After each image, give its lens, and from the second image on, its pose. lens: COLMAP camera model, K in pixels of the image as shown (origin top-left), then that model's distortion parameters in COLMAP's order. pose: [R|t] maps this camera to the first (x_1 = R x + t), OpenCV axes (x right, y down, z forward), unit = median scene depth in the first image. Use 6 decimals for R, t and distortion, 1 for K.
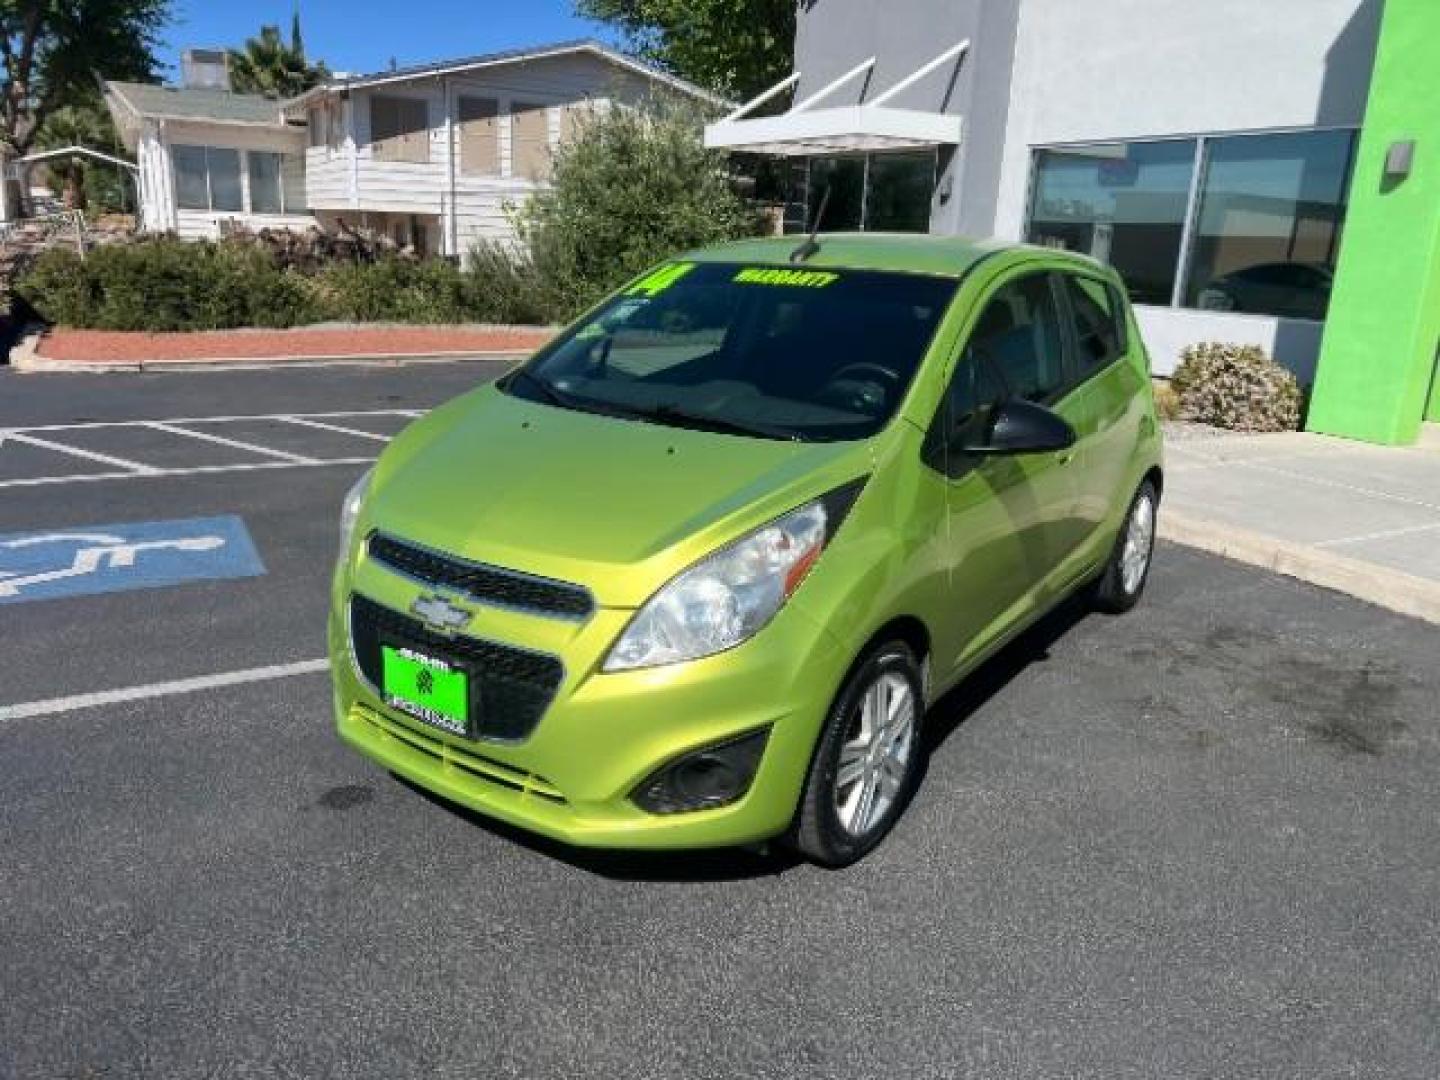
lens RADIAL K [[1092.4, 0, 720.0], [0, 1092.4, 540.0], [0, 0, 1]] dist [0.052590, -0.075628]
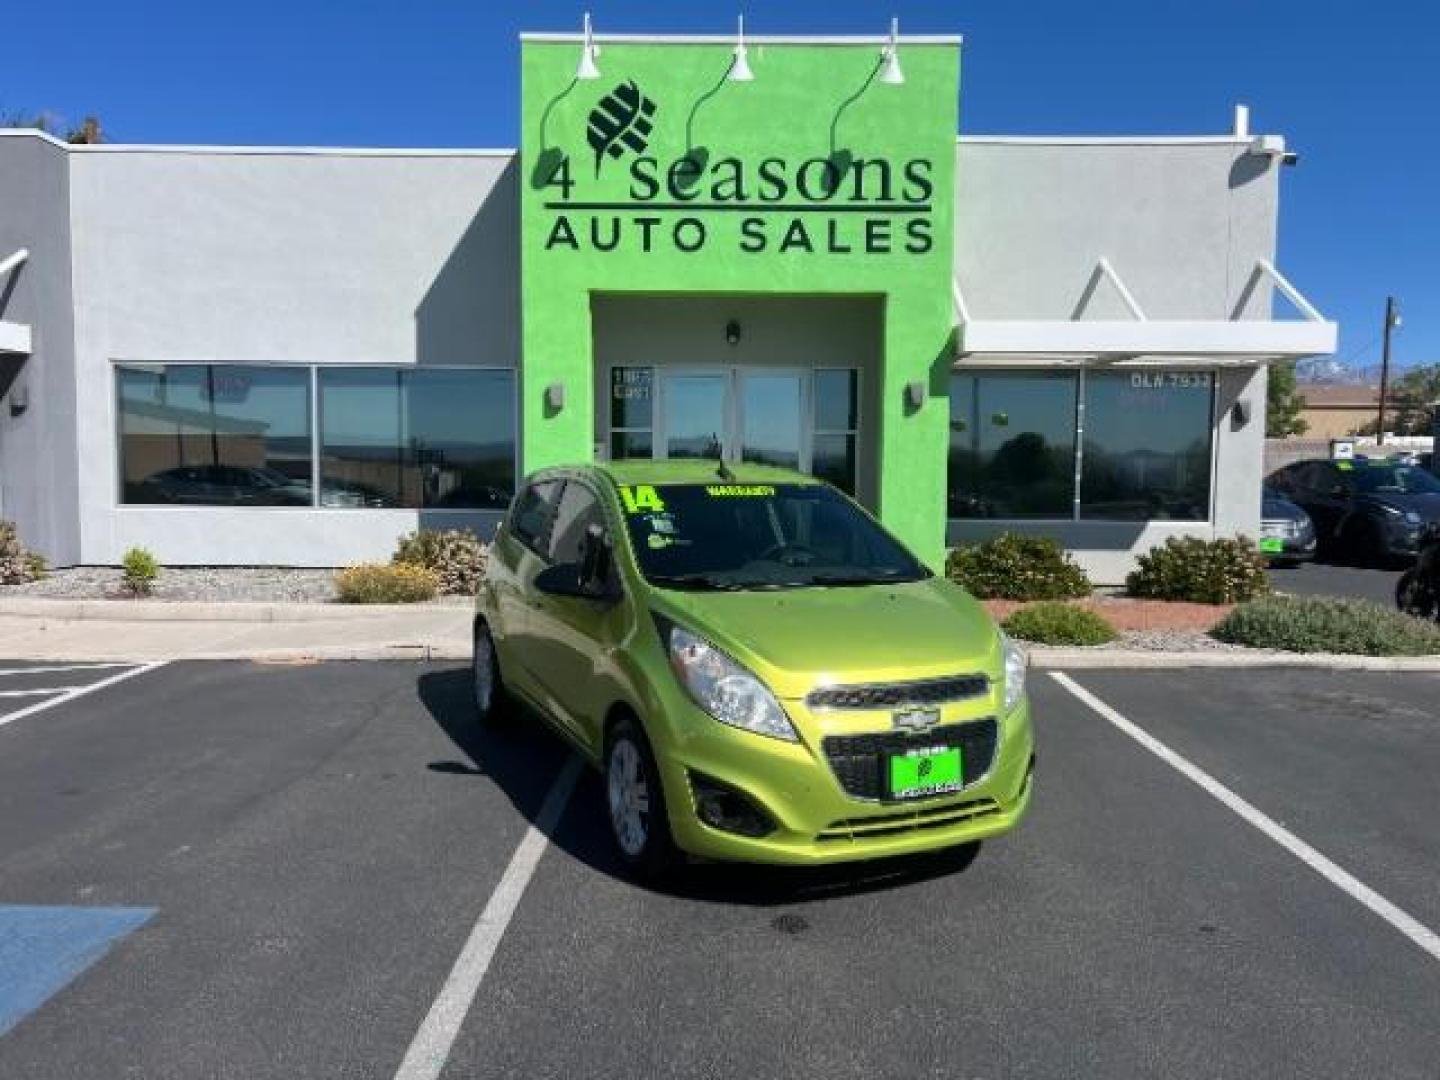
lens RADIAL K [[1080.7, 0, 715.4], [0, 1080.7, 538.3], [0, 0, 1]] dist [0.058928, -0.065606]
pose [[0.487825, -0.092916, 0.867982, -0.386605], [0.242908, 0.969497, -0.032737, -0.044746], [-0.838464, 0.226810, 0.495515, 0.105457]]
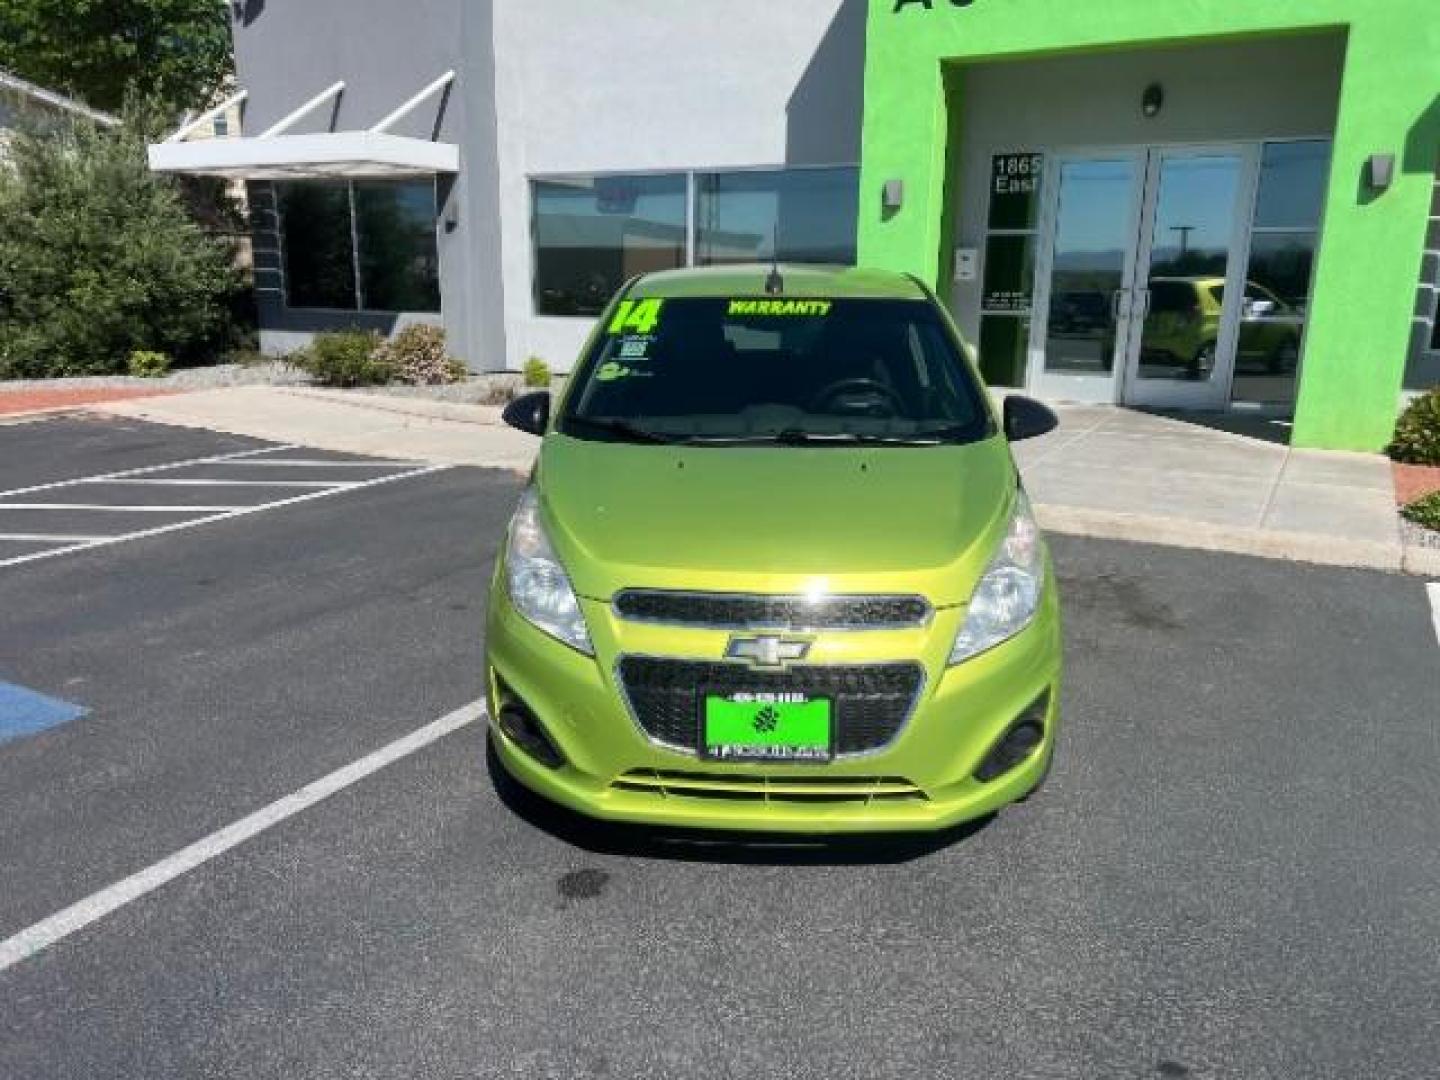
lens RADIAL K [[1080.7, 0, 715.4], [0, 1080.7, 538.3], [0, 0, 1]] dist [0.058928, -0.065606]
pose [[0.842983, -0.158330, 0.514113, -0.187625], [0.167727, 0.985423, 0.028459, -0.017140], [-0.511124, 0.062240, 0.857250, 0.037721]]
